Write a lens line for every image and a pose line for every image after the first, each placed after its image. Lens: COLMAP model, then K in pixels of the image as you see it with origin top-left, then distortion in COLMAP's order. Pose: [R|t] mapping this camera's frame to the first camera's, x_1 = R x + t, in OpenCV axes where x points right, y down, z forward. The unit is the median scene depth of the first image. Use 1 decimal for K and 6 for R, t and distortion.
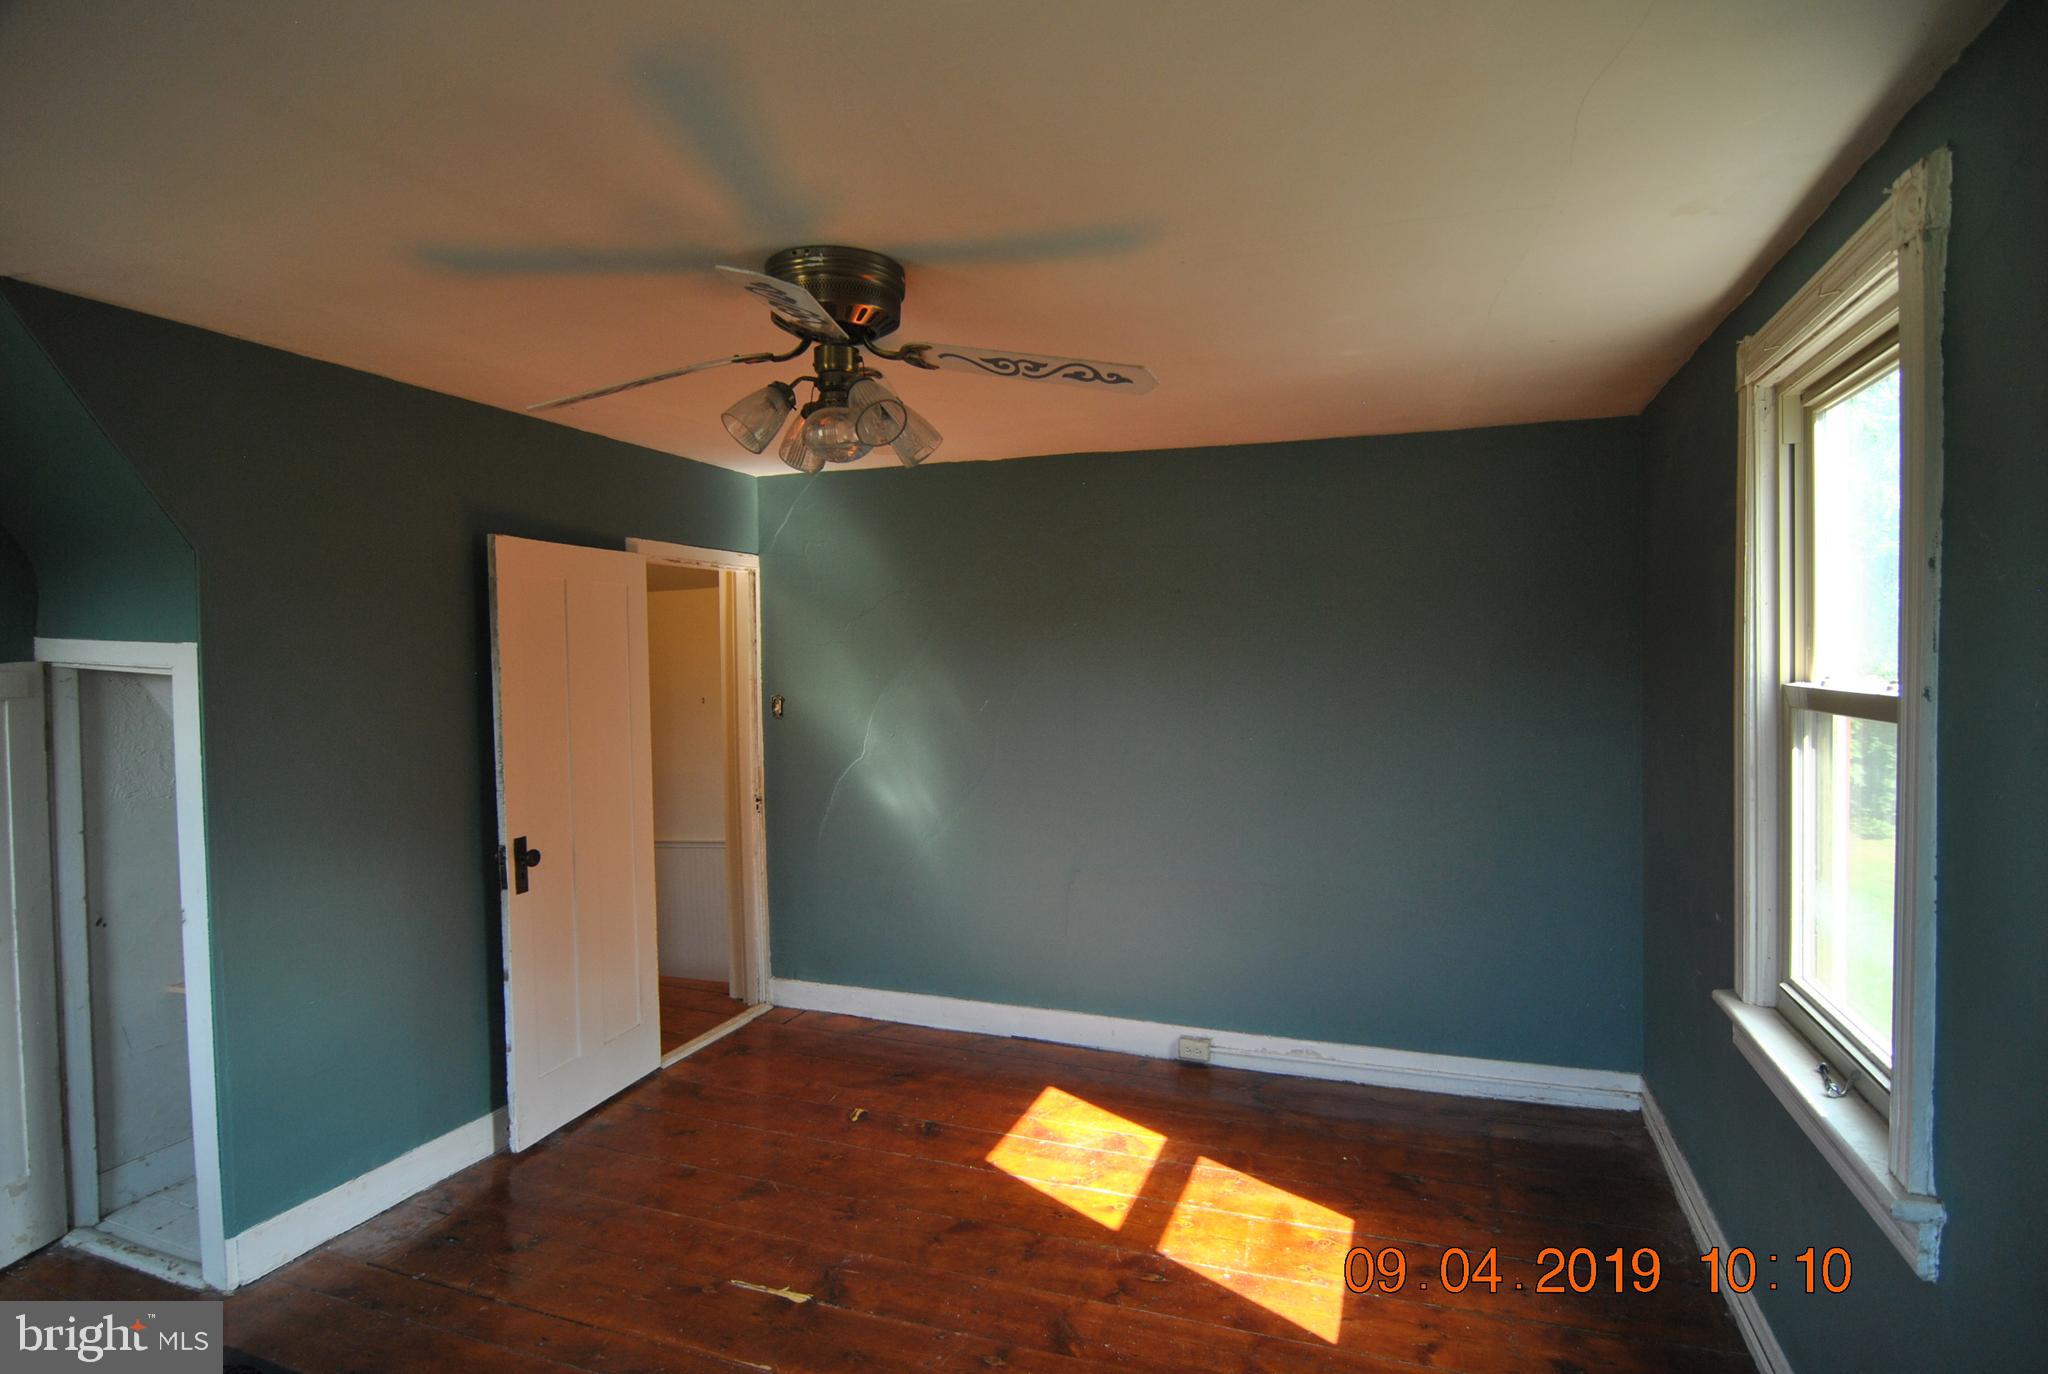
lens RADIAL K [[1093.1, 0, 1023.0], [0, 1093.1, 680.9], [0, 0, 1]] dist [-0.002622, -0.000923]
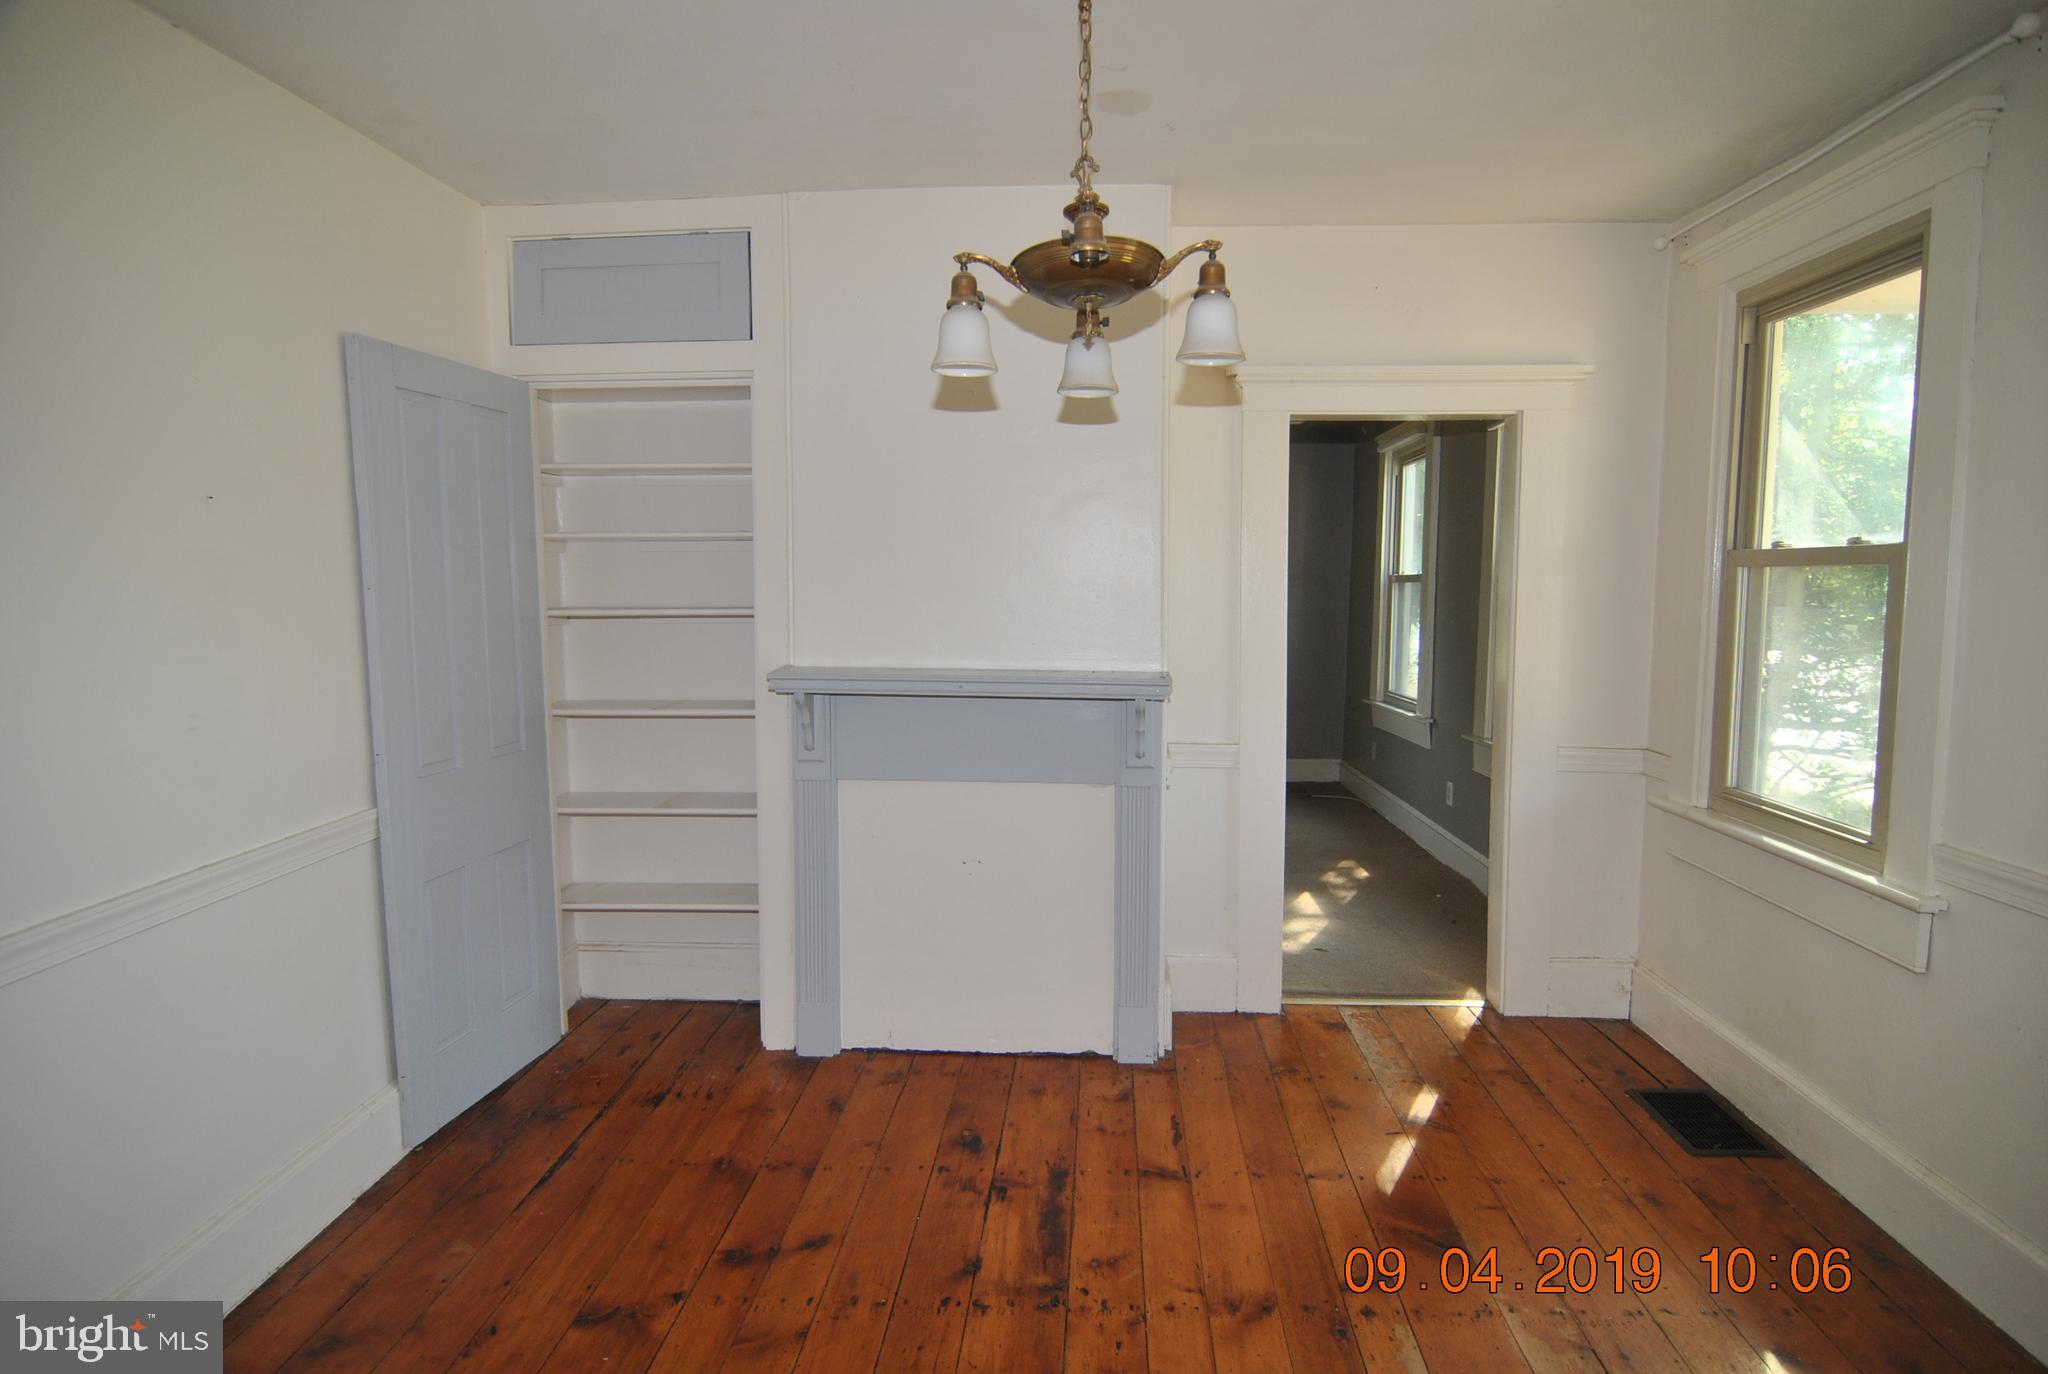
lens RADIAL K [[1093.1, 0, 1026.4], [0, 1093.1, 686.6], [0, 0, 1]] dist [-0.002622, -0.000923]
pose [[0.959883, -0.025279, 0.279260, -0.931061], [0.004501, 0.997189, 0.074798, 0.078582], [-0.280365, -0.070540, 0.957298, -1.356937]]
